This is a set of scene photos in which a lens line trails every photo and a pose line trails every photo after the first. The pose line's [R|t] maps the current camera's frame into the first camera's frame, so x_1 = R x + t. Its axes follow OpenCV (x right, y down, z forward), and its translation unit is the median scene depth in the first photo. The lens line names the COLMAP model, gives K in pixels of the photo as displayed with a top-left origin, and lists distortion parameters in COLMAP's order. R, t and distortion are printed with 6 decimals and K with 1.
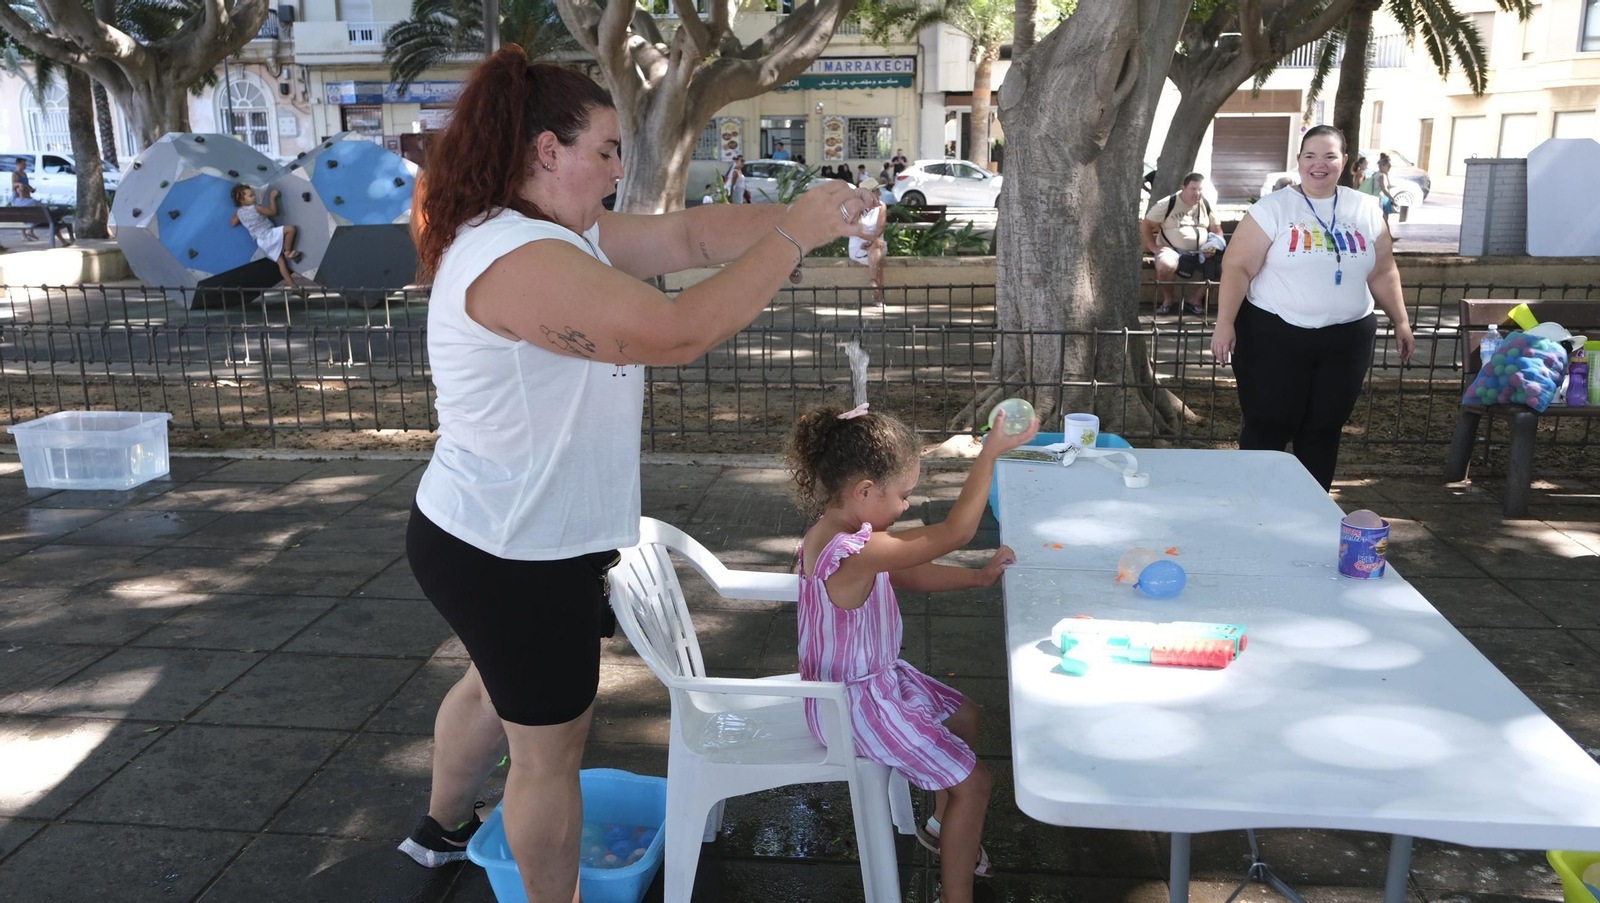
lens RADIAL K [[1269.7, 0, 801.1], [0, 1269.7, 447.8], [0, 0, 1]] dist [-0.028828, 0.020111]
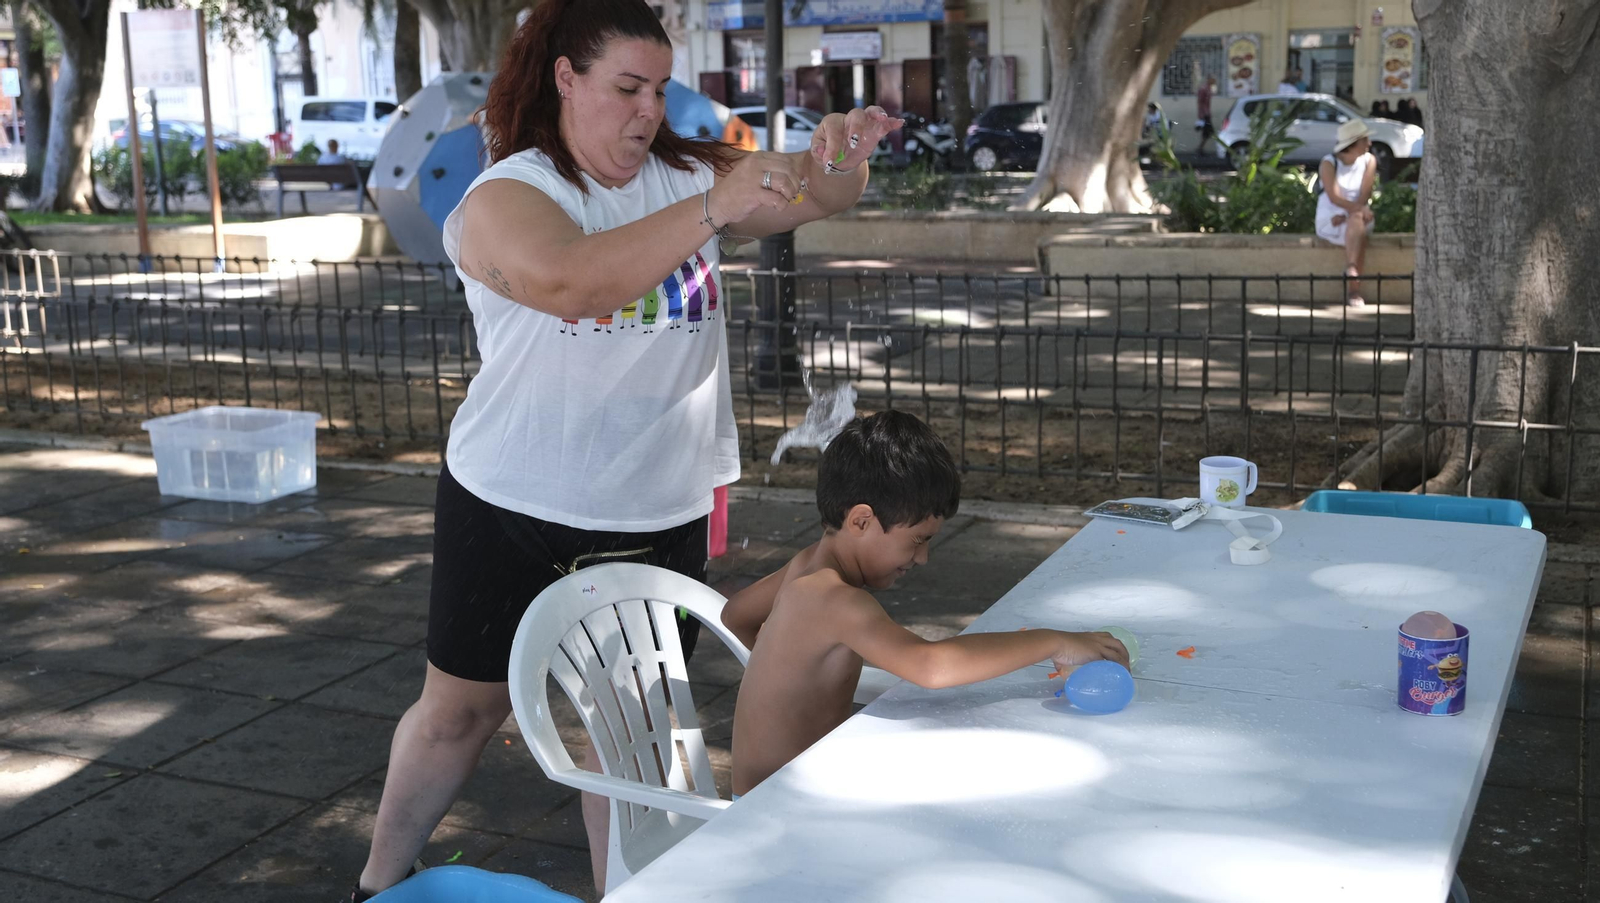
lens RADIAL K [[1775.8, 0, 799.7], [0, 1775.8, 454.4], [0, 0, 1]] dist [0.001941, 0.000000]
pose [[0.946207, 0.047222, -0.320096, 0.161585], [-0.055060, 0.998363, -0.015476, -0.000334], [0.318842, 0.032268, 0.947259, -0.000319]]
